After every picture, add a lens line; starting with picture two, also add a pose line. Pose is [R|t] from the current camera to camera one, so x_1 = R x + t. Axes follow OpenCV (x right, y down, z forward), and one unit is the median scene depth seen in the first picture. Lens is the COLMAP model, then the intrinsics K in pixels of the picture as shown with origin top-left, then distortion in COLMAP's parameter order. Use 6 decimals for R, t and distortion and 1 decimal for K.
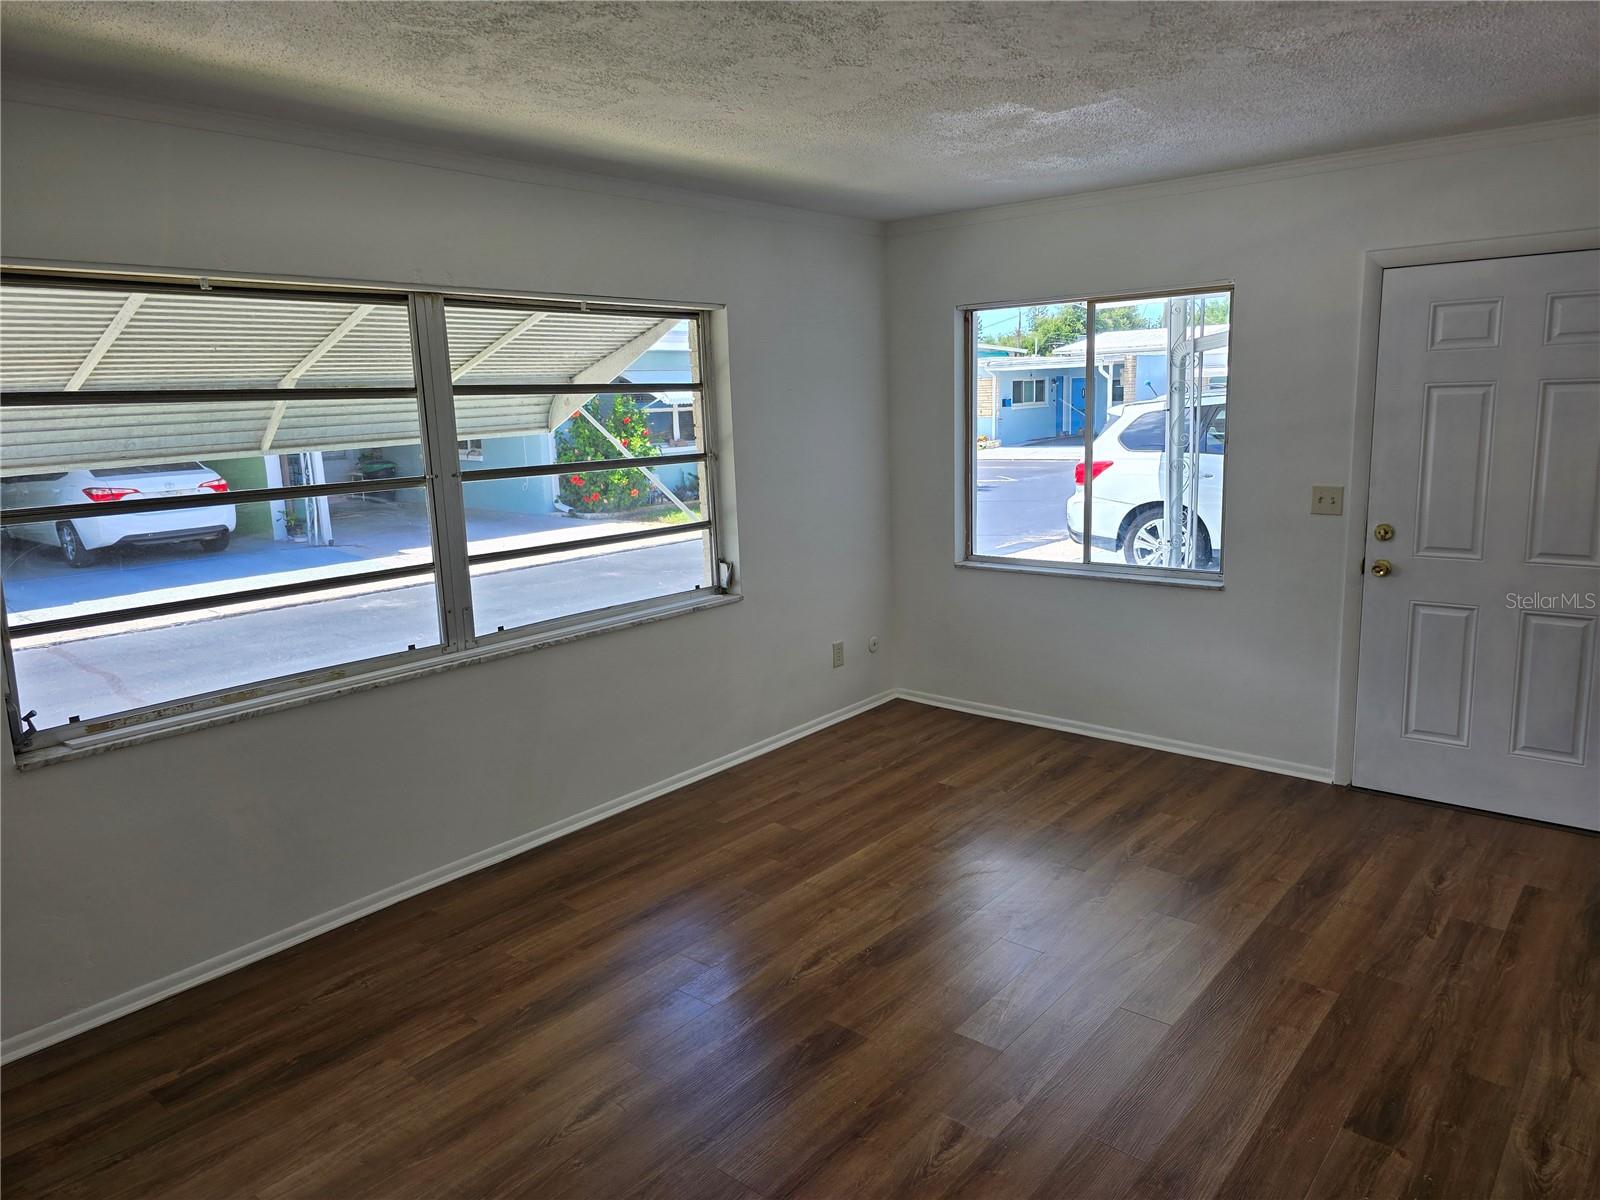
lens RADIAL K [[1085.1, 0, 790.6], [0, 1085.1, 583.0], [0, 0, 1]] dist [0.065792, -0.054909]
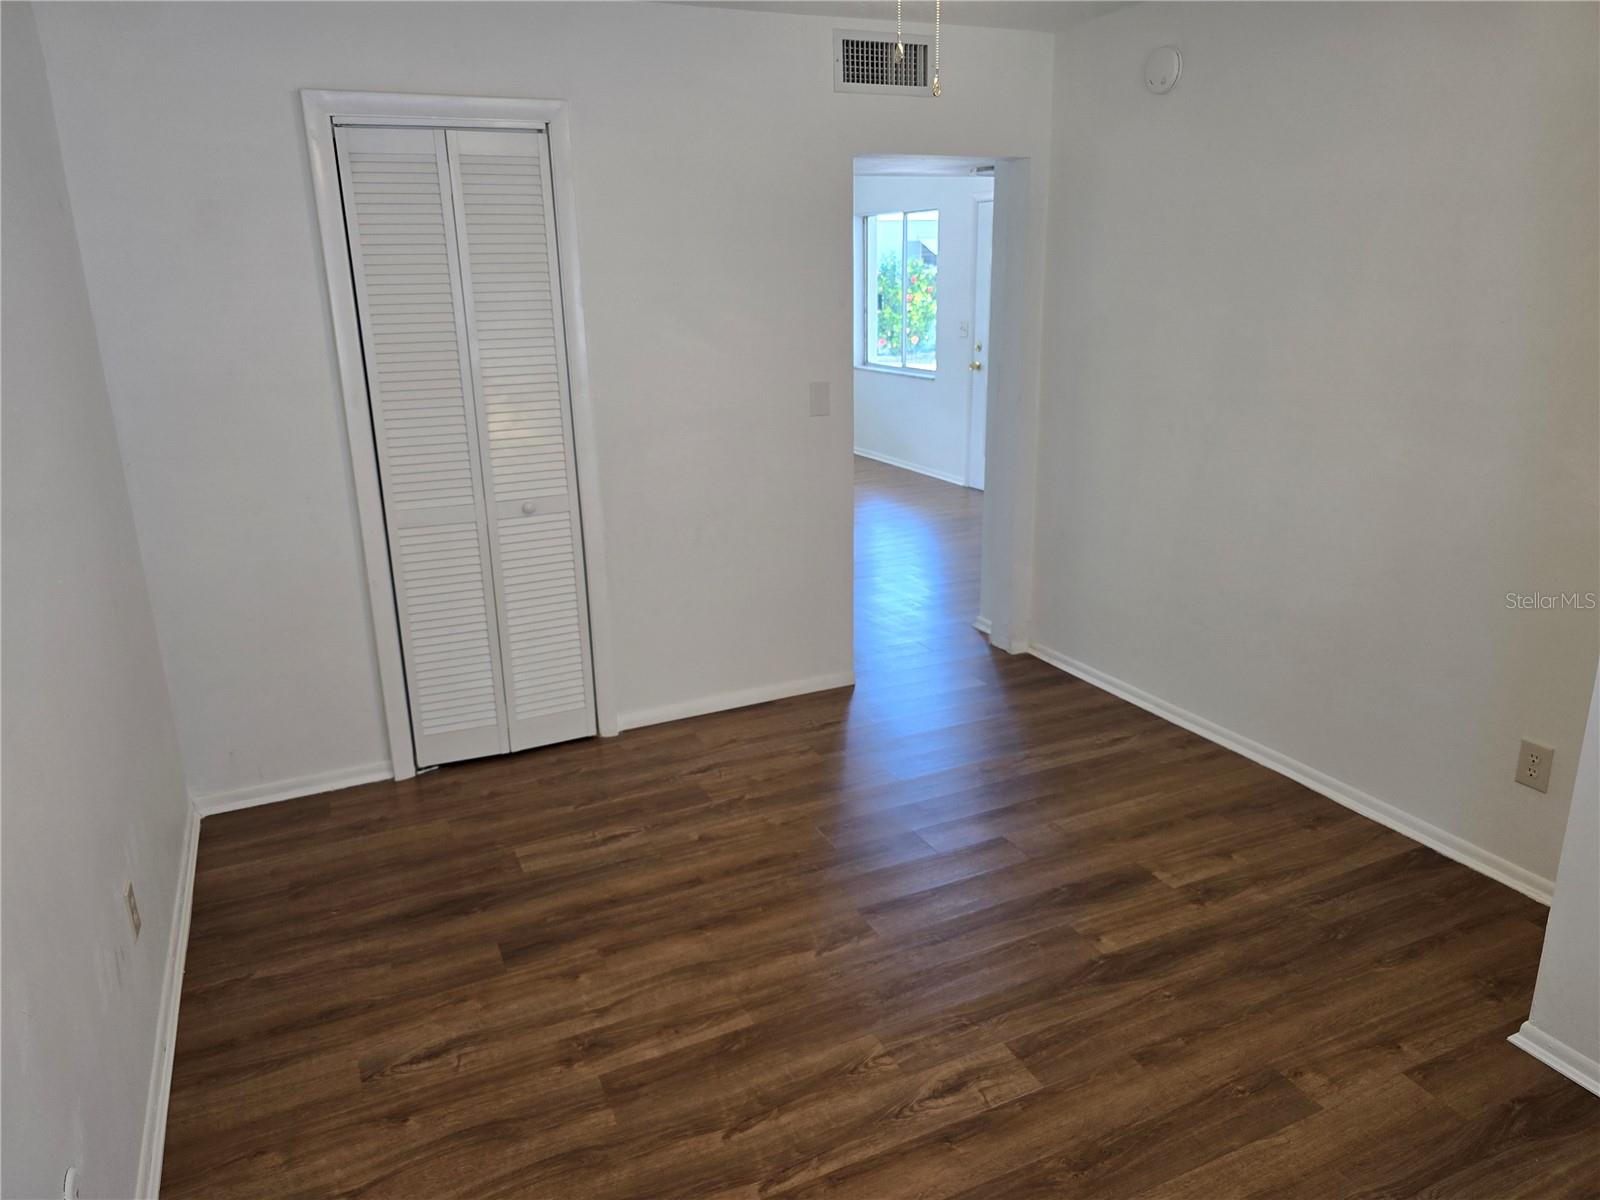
lens RADIAL K [[1085.1, 0, 790.6], [0, 1085.1, 583.0], [0, 0, 1]] dist [0.065792, -0.054909]
pose [[0.909358, 0.126748, -0.396236, 0.977821], [-0.077090, 0.987302, 0.138896, 0.111171], [0.408809, -0.095760, 0.907582, -0.808646]]
